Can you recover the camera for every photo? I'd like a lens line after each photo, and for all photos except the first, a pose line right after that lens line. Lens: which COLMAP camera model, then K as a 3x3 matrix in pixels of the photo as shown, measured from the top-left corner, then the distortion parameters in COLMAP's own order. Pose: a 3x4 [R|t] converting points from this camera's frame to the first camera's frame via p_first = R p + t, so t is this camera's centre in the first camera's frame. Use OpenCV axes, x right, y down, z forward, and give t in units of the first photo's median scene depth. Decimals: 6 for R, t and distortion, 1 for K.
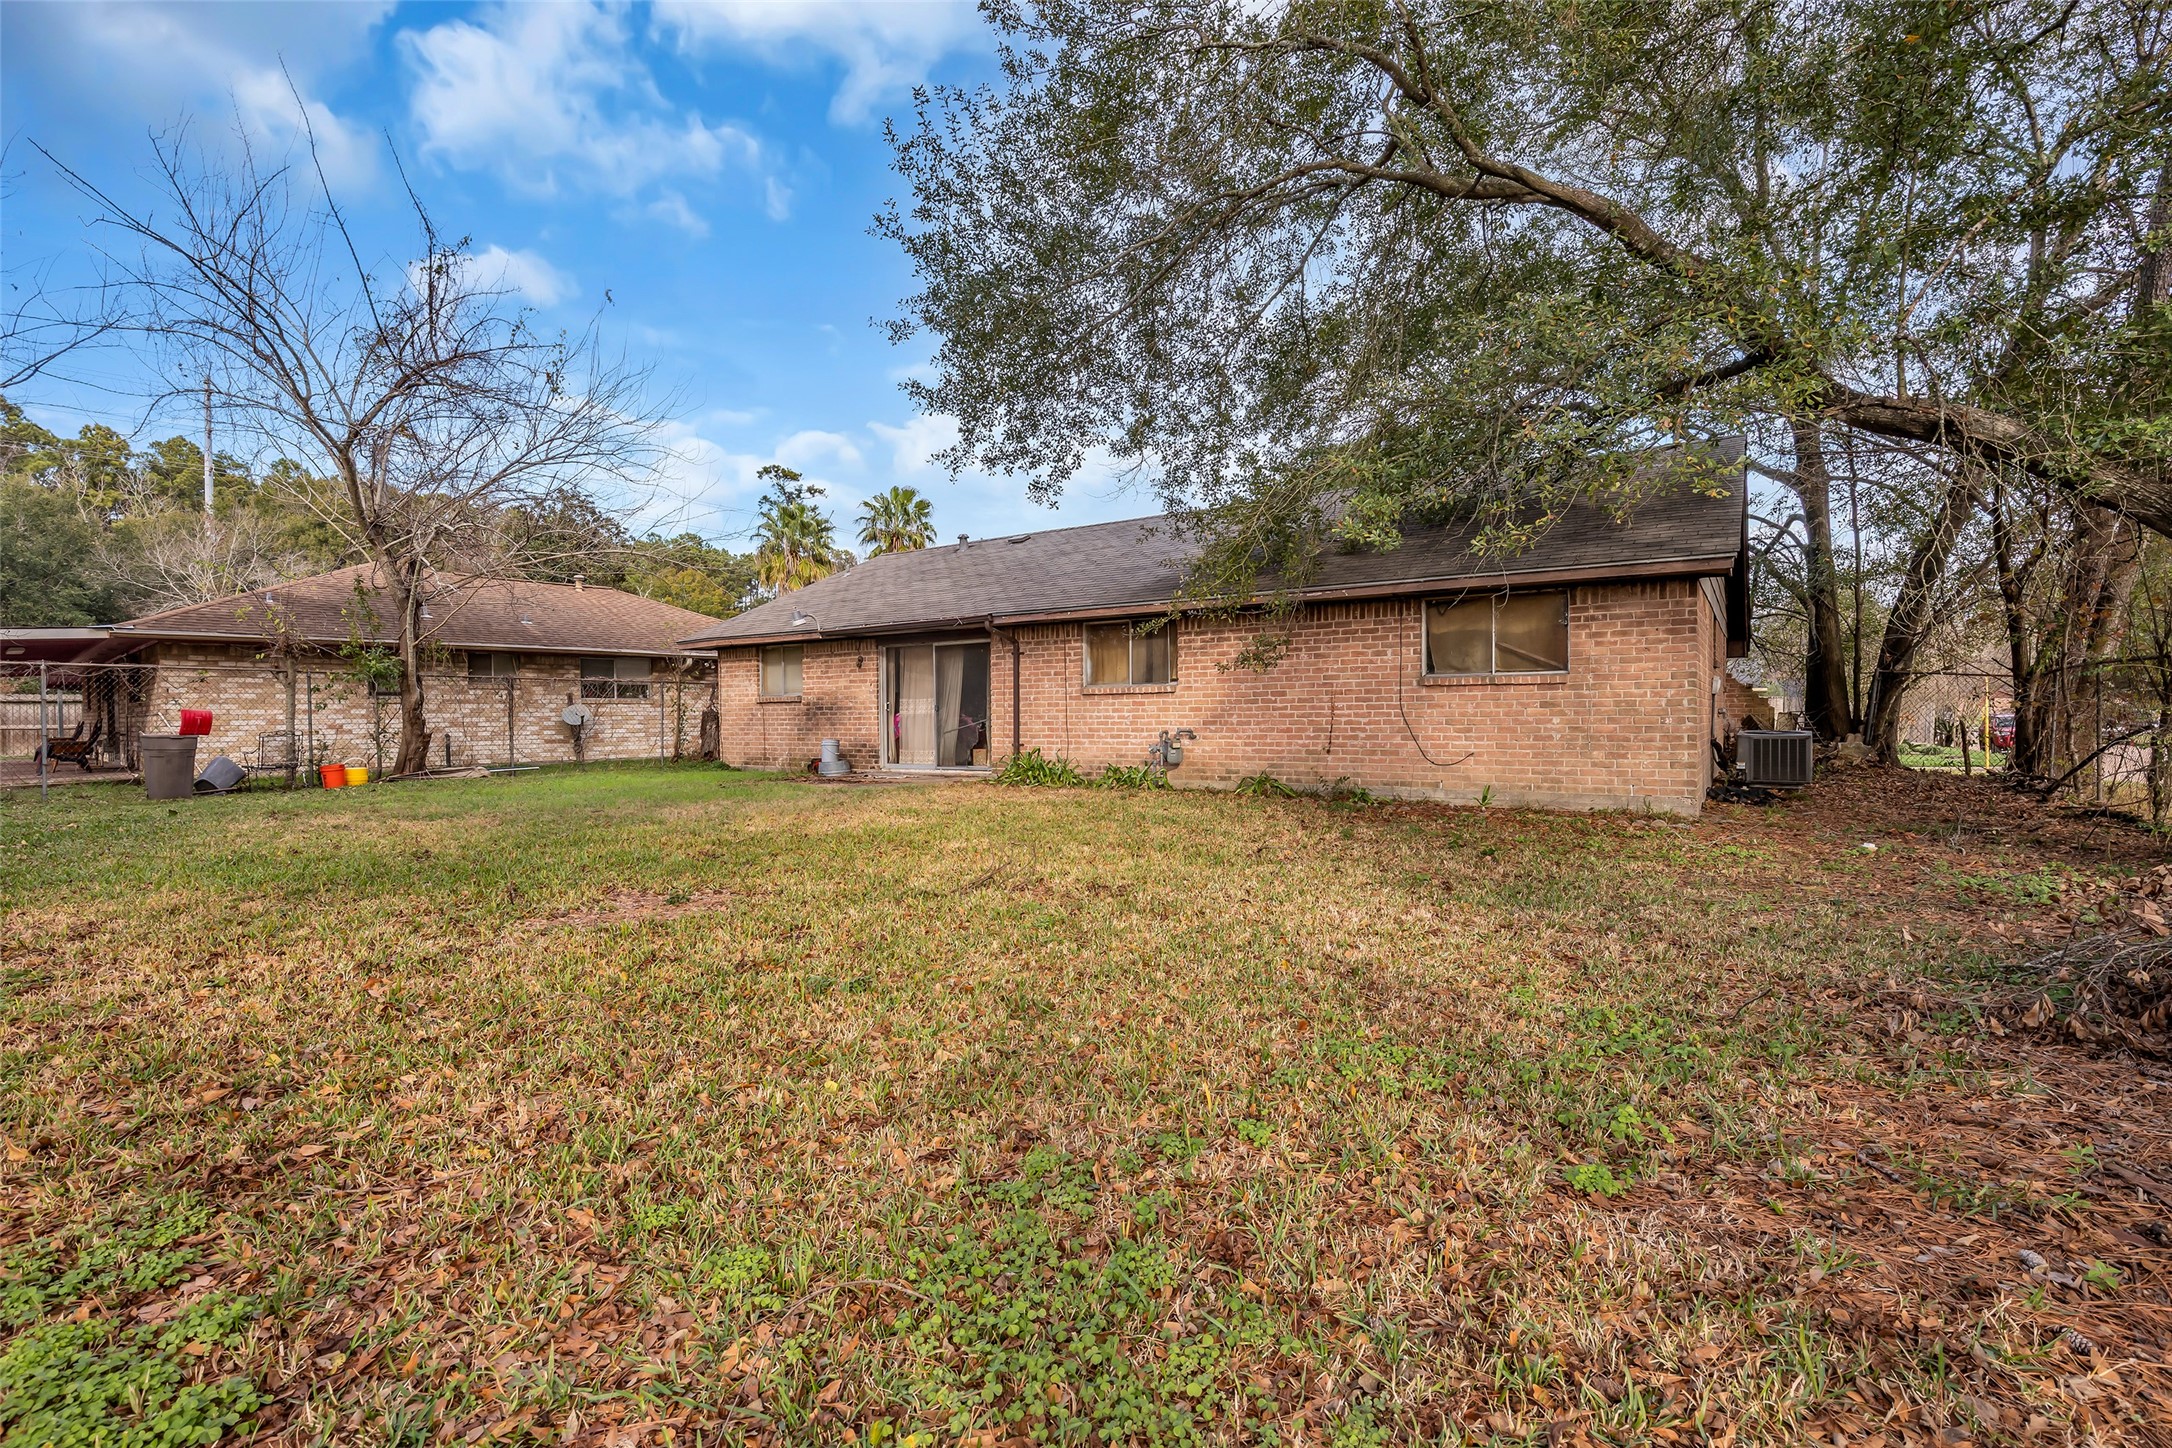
lens RADIAL K [[985.7, 0, 1086.5], [0, 985.7, 725.7], [0, 0, 1]] dist [-0.002762, -0.000109]
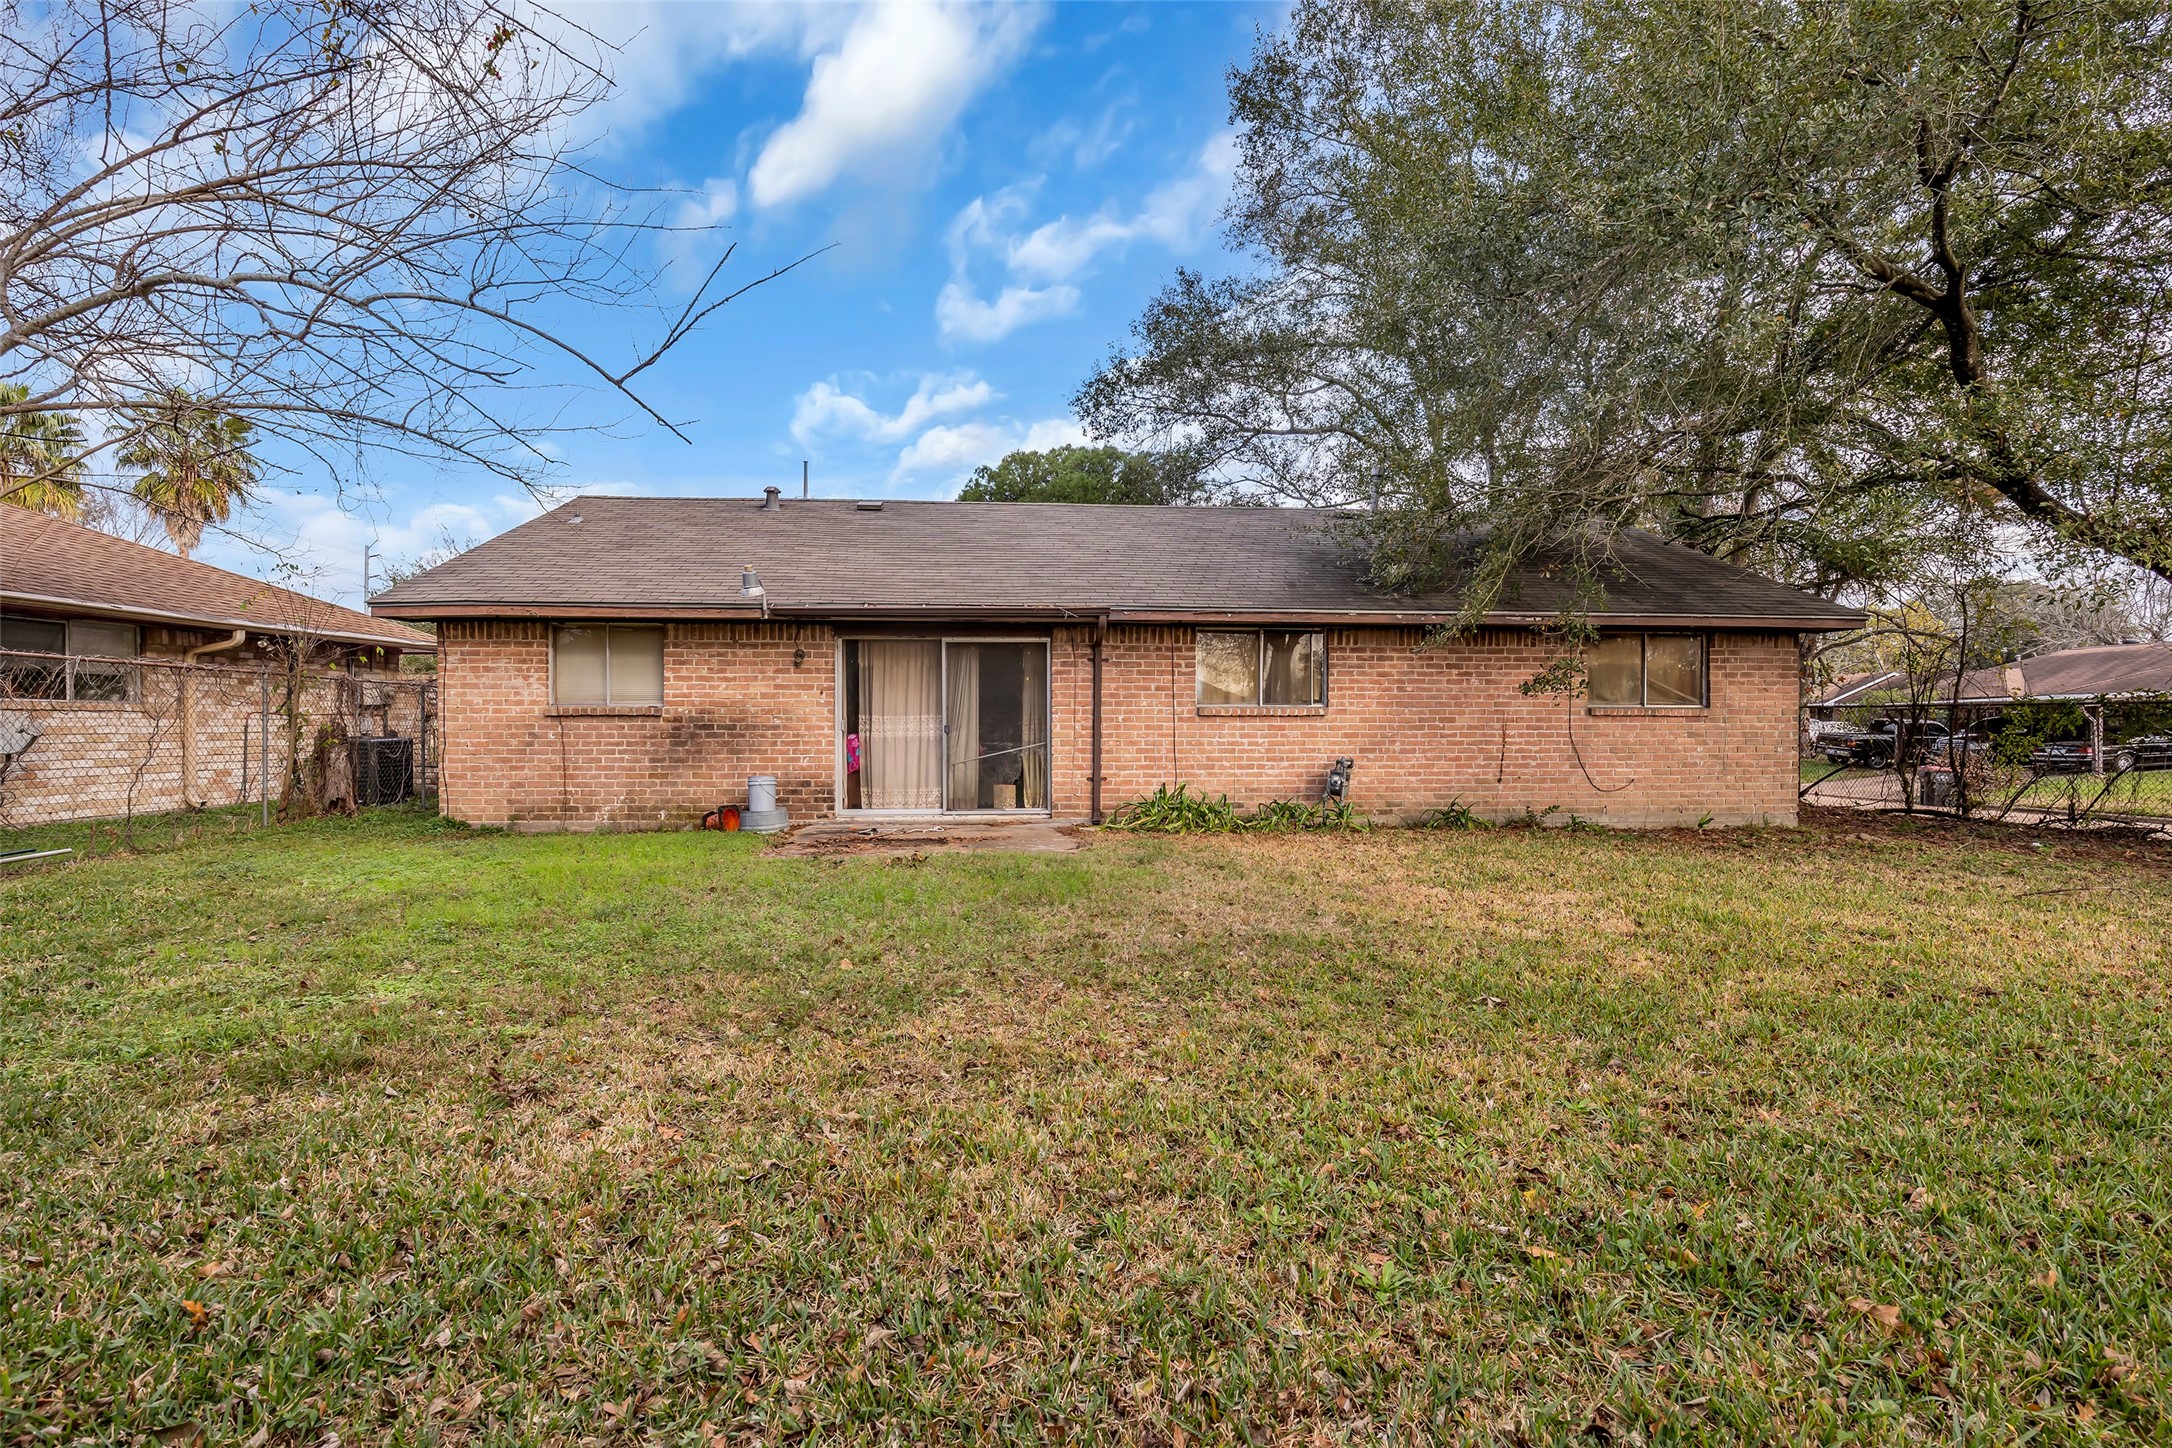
lens RADIAL K [[985.7, 0, 1091.0], [0, 985.7, 742.3], [0, 0, 1]] dist [-0.002762, -0.000109]
pose [[0.774781, 0.003540, 0.632220, -0.558432], [-0.000349, 0.999987, -0.005172, -0.005031], [-0.632230, 0.003786, 0.774772, 0.407569]]
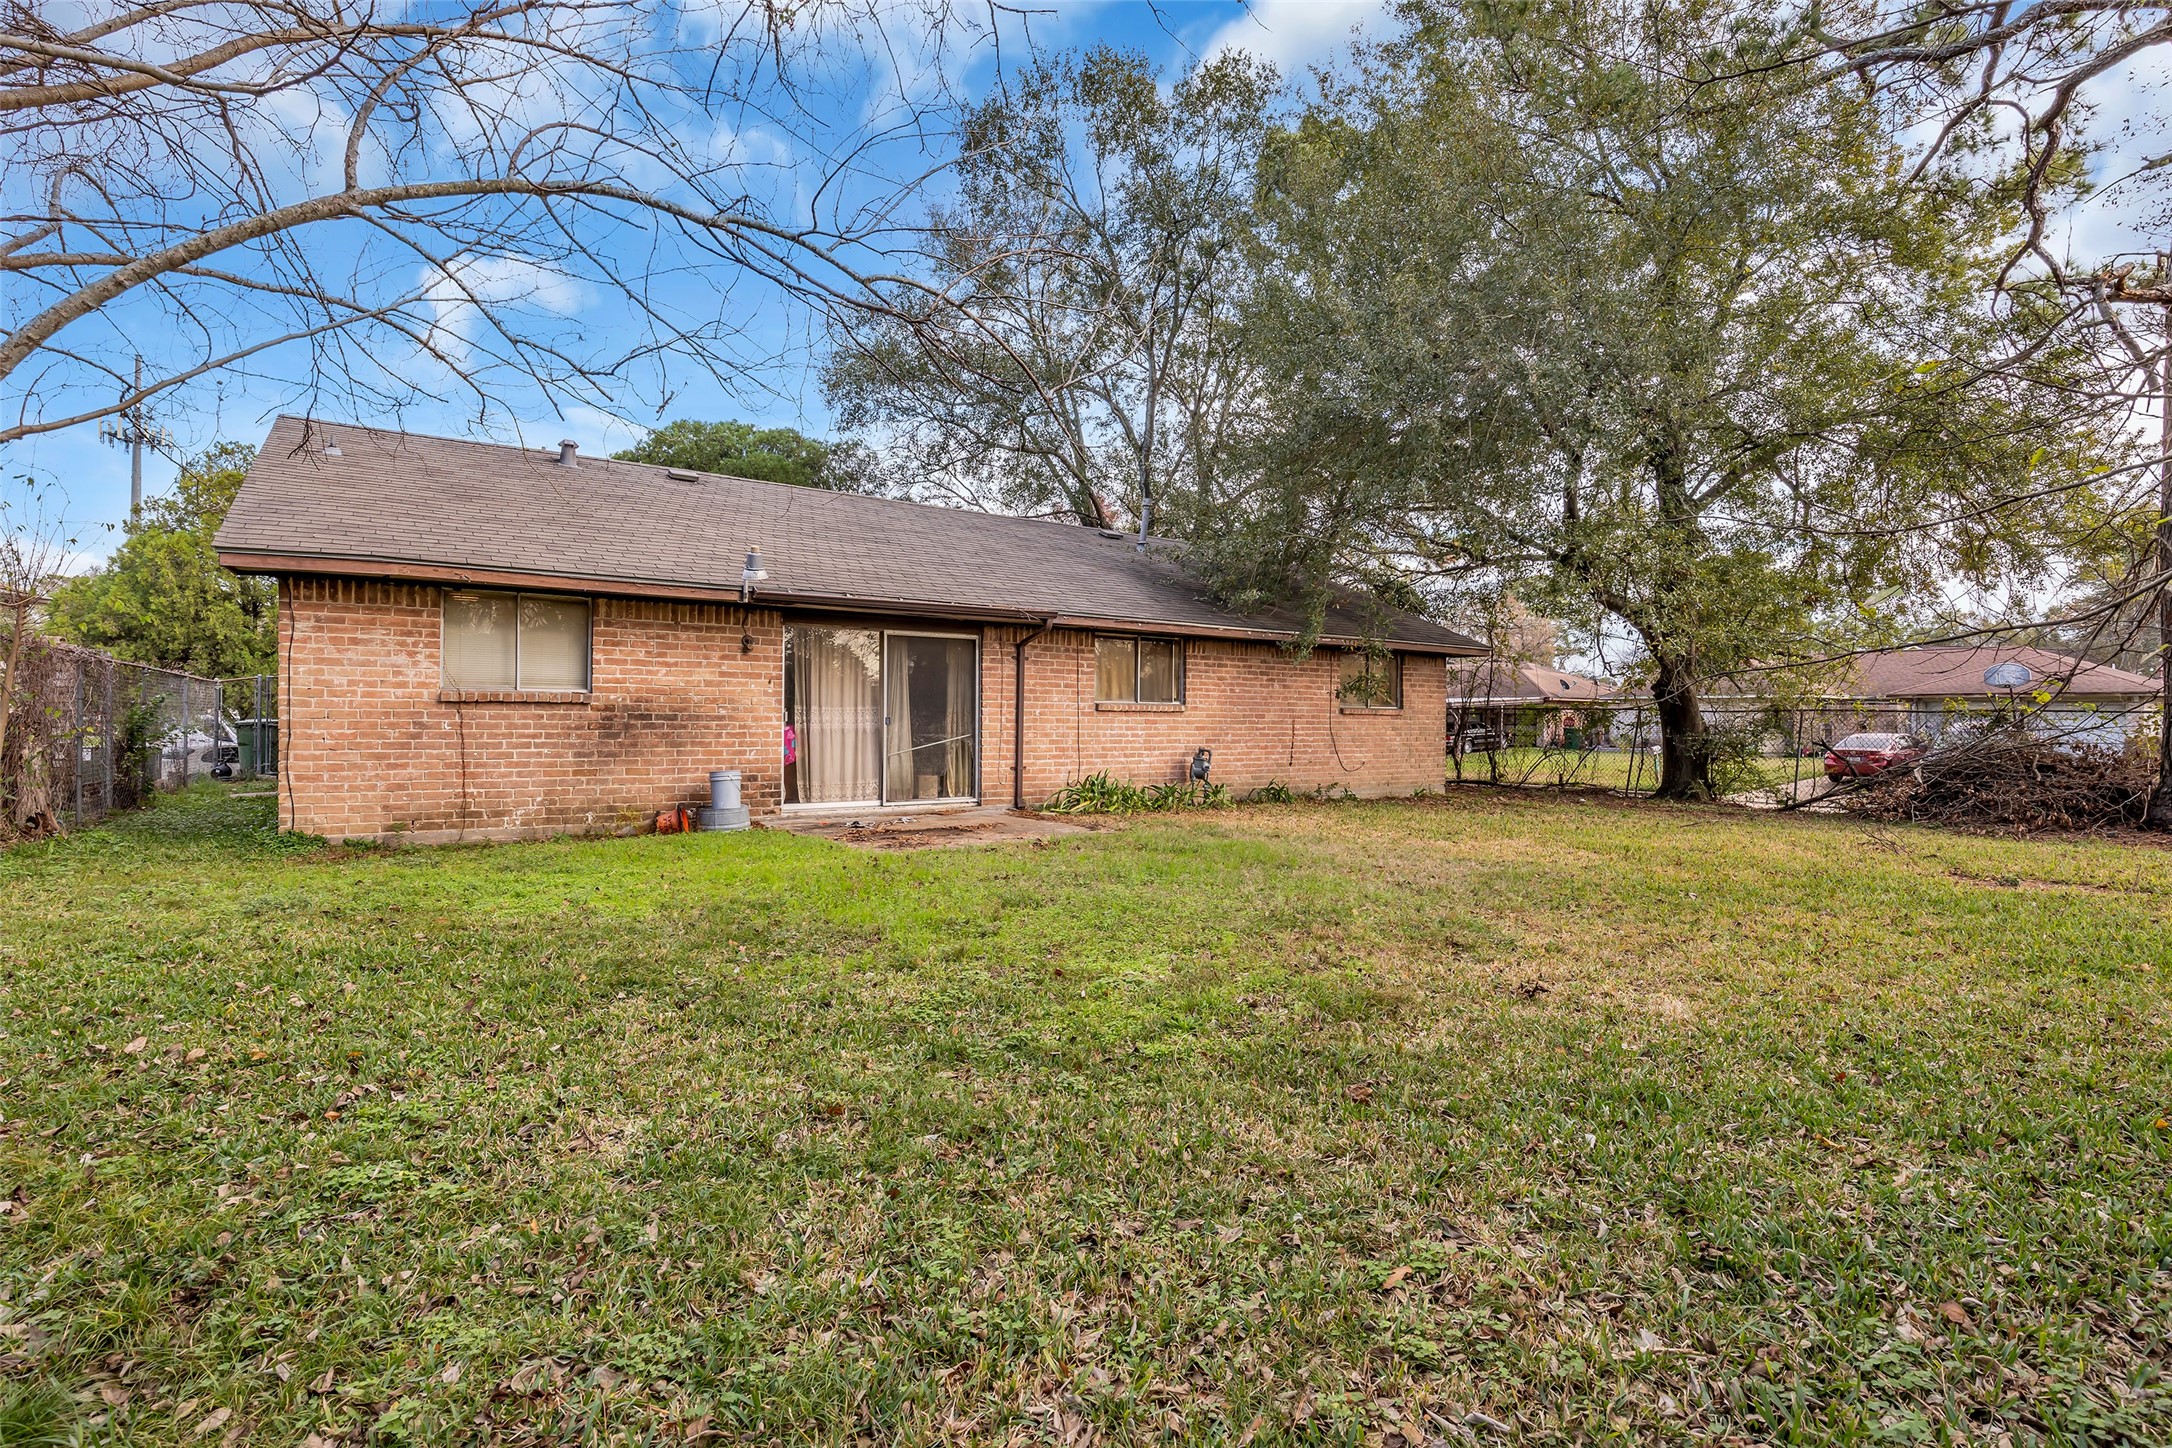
lens RADIAL K [[985.7, 0, 1087.4], [0, 985.7, 716.8], [0, 0, 1]] dist [-0.002762, -0.000109]
pose [[0.360306, 0.017315, 0.932673, -0.823731], [-0.000140, 0.999829, -0.018507, -0.008108], [-0.932834, 0.006537, 0.360247, 0.646851]]
